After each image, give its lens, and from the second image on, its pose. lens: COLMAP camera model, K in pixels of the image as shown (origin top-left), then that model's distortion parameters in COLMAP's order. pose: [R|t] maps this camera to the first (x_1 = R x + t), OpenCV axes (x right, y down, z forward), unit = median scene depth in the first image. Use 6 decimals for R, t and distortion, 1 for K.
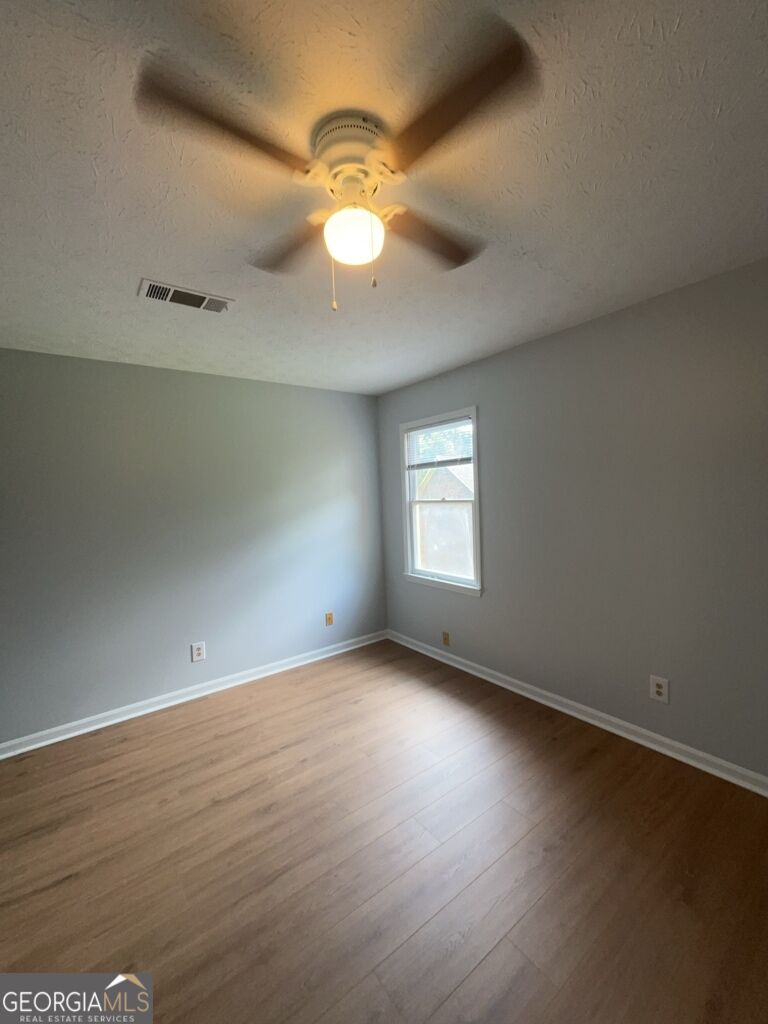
lens RADIAL K [[412.5, 0, 384.7], [0, 412.5, 509.7], [0, 0, 1]] dist [-0.001911, -0.000275]
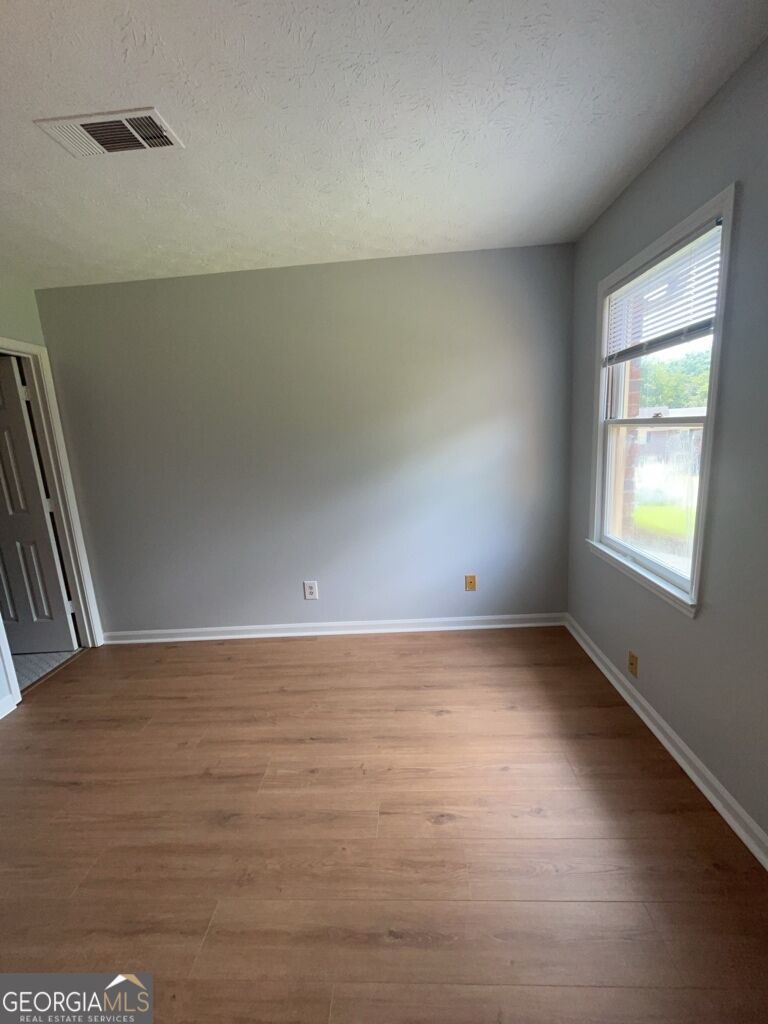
lens RADIAL K [[412.5, 0, 385.1], [0, 412.5, 509.5], [0, 0, 1]] dist [-0.001911, -0.000275]
pose [[0.772373, 0.113995, -0.624856, 0.240347], [0.004373, 0.982785, 0.184699, -0.008686], [0.635154, -0.145389, 0.758578, 0.414534]]
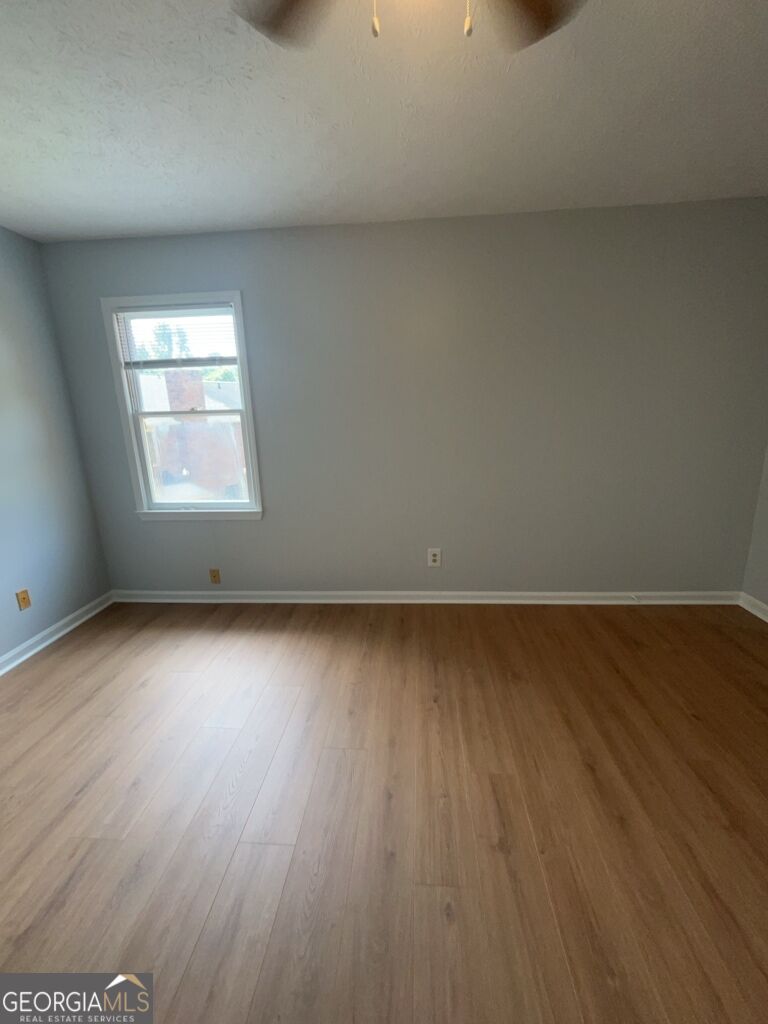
lens RADIAL K [[412.5, 0, 384.9], [0, 412.5, 511.0], [0, 0, 1]] dist [-0.001911, -0.000275]
pose [[0.656439, -0.158043, 0.737638, -0.257983], [0.031341, 0.982678, 0.182653, 0.036092], [-0.753728, -0.096782, 0.650022, 0.205988]]
